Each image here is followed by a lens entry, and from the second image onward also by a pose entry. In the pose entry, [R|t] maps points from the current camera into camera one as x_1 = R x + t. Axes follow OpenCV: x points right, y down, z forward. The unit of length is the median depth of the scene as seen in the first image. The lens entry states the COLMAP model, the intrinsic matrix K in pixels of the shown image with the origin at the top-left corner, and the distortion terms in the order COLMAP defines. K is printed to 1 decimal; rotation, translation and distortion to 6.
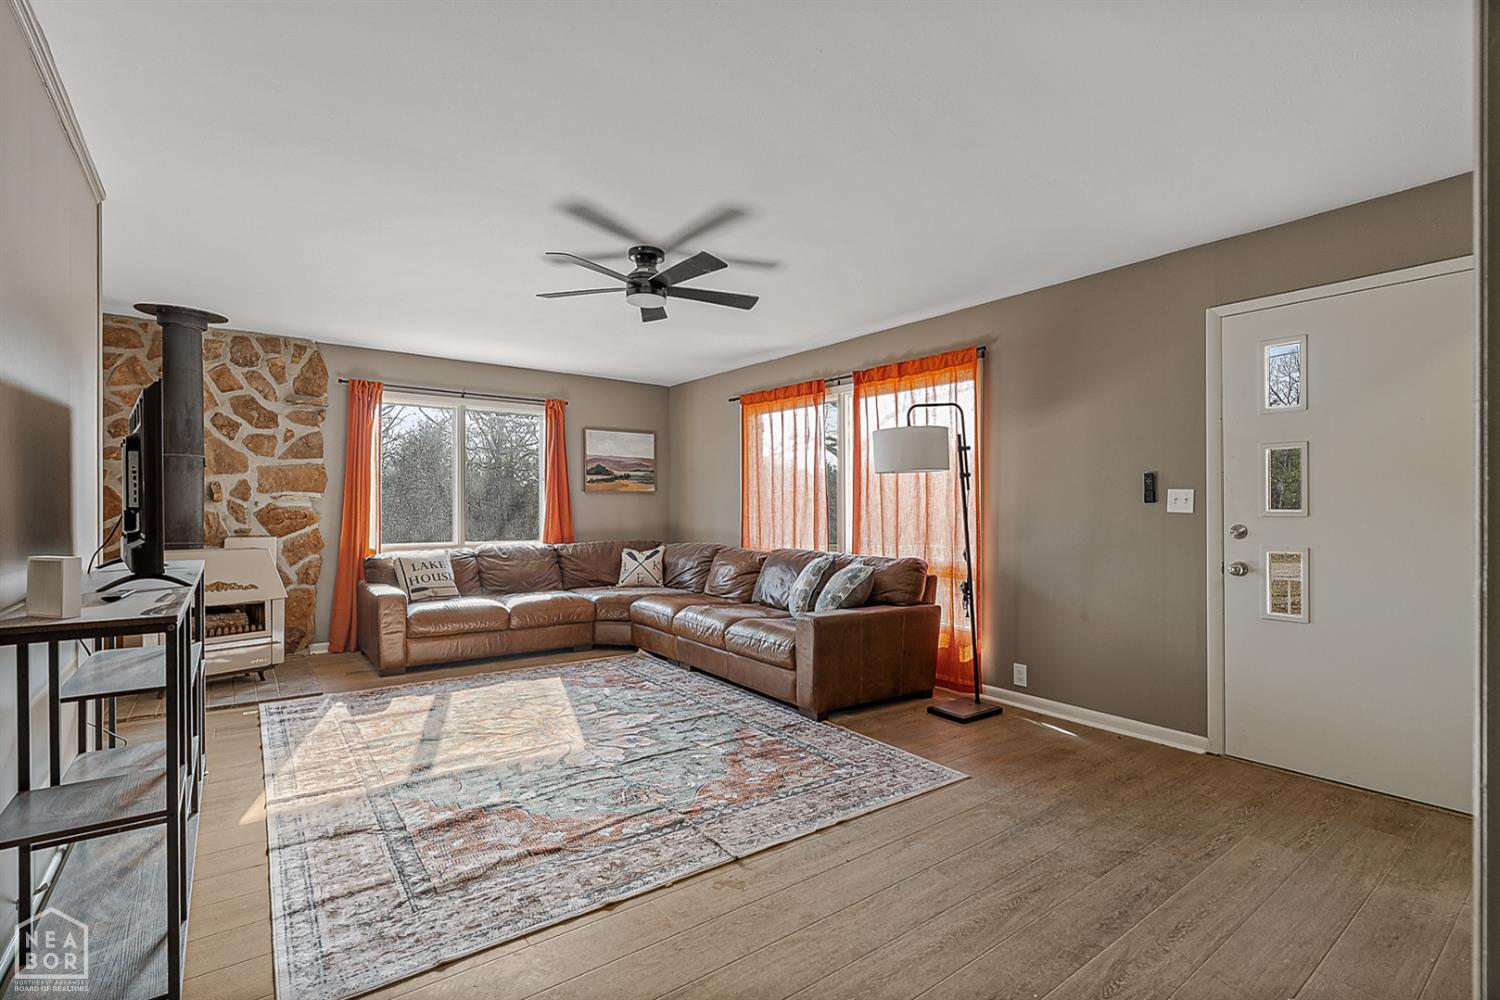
lens RADIAL K [[690.0, 0, 750.2], [0, 690.0, 506.7], [0, 0, 1]] dist [-0.000499, 0.000010]
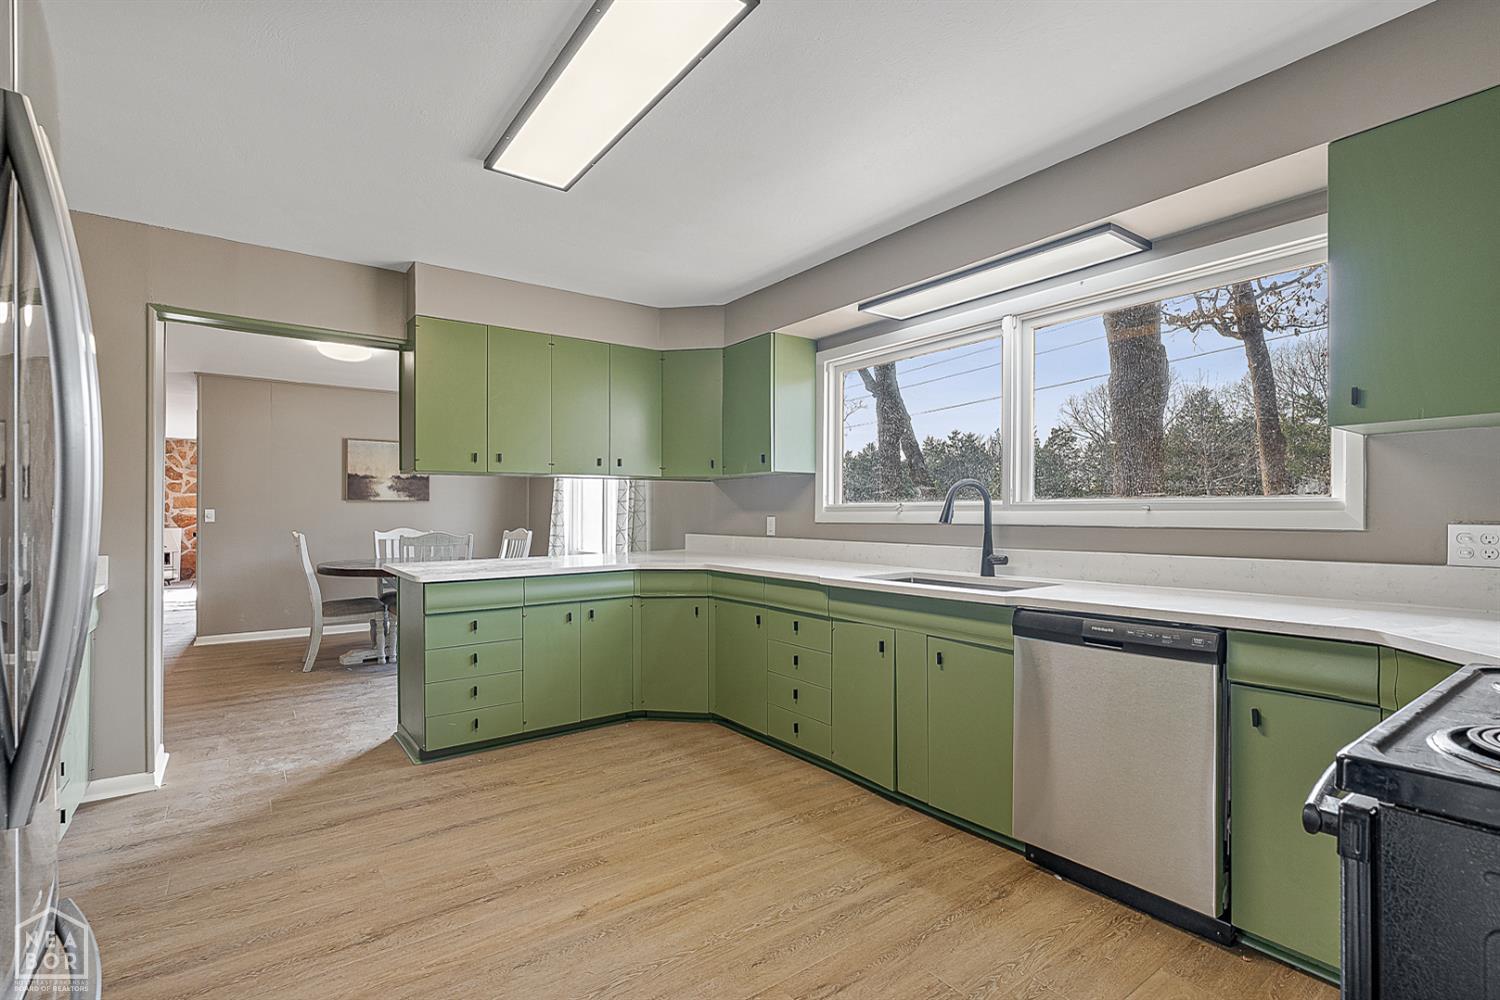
lens RADIAL K [[690.0, 0, 747.4], [0, 690.0, 509.2], [0, 0, 1]] dist [-0.000499, 0.000010]
pose [[0.999994, 0.000059, -0.003540, 1.173584], [-0.000074, 0.999990, -0.004467, -0.007690], [0.003539, 0.004467, 0.999984, -1.252653]]
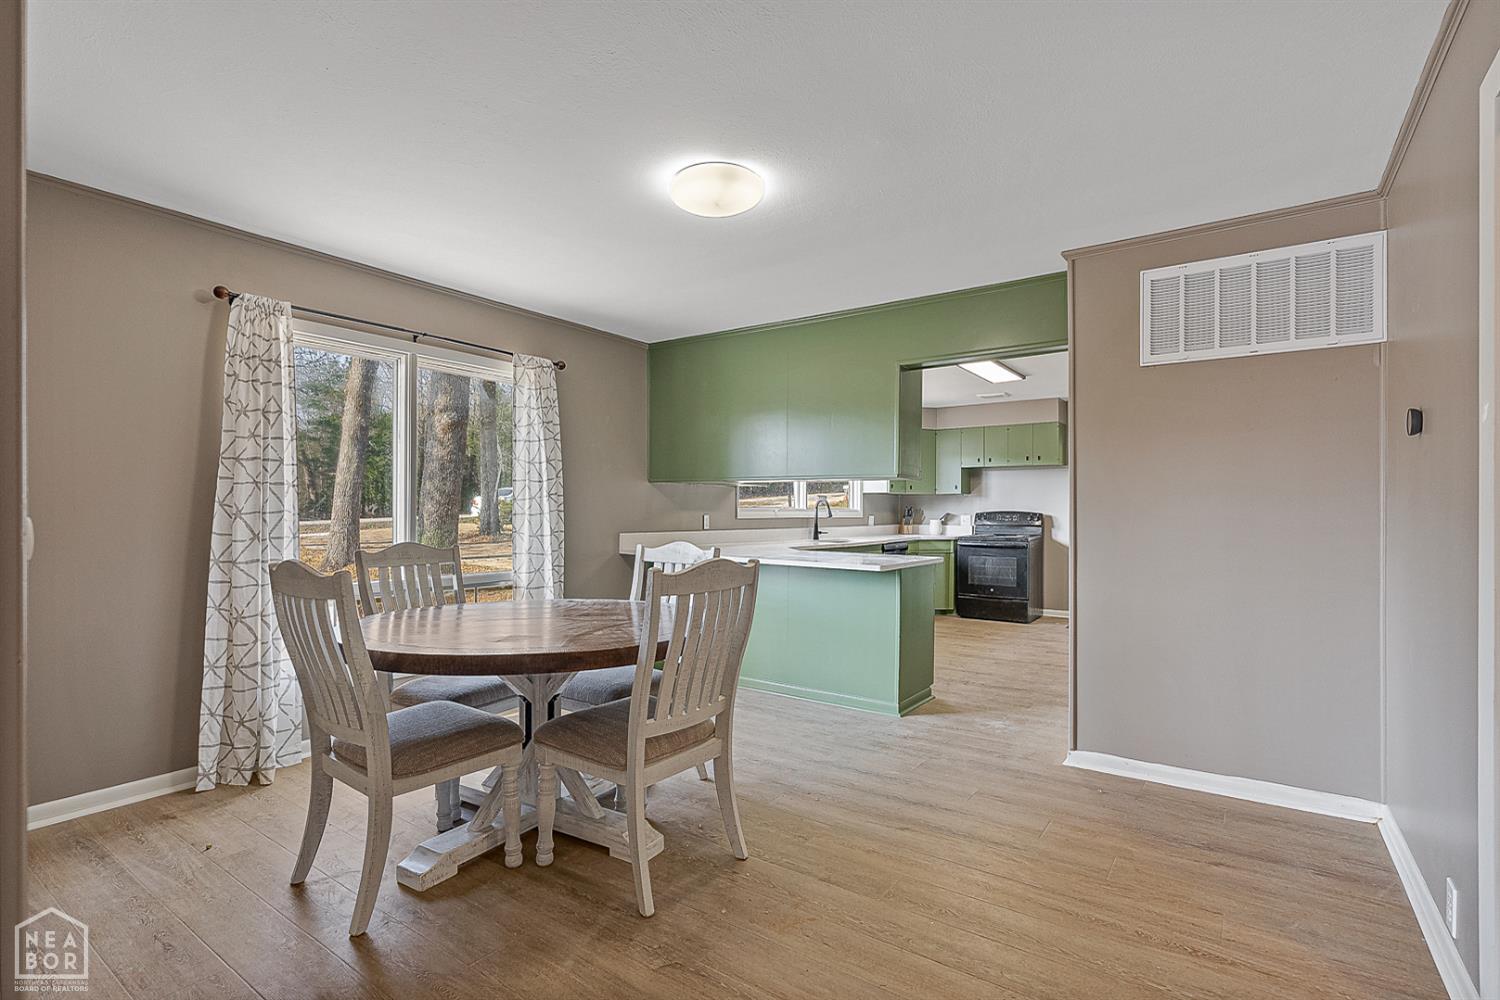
lens RADIAL K [[712.8, 0, 747.8], [0, 712.8, 508.5], [0, 0, 1]] dist [-0.000579, -0.000031]
pose [[-0.307669, 0.004948, 0.951480, -1.605321], [-0.008806, 0.999929, -0.008048, 0.003511], [-0.951453, -0.010855, -0.307604, 1.646448]]
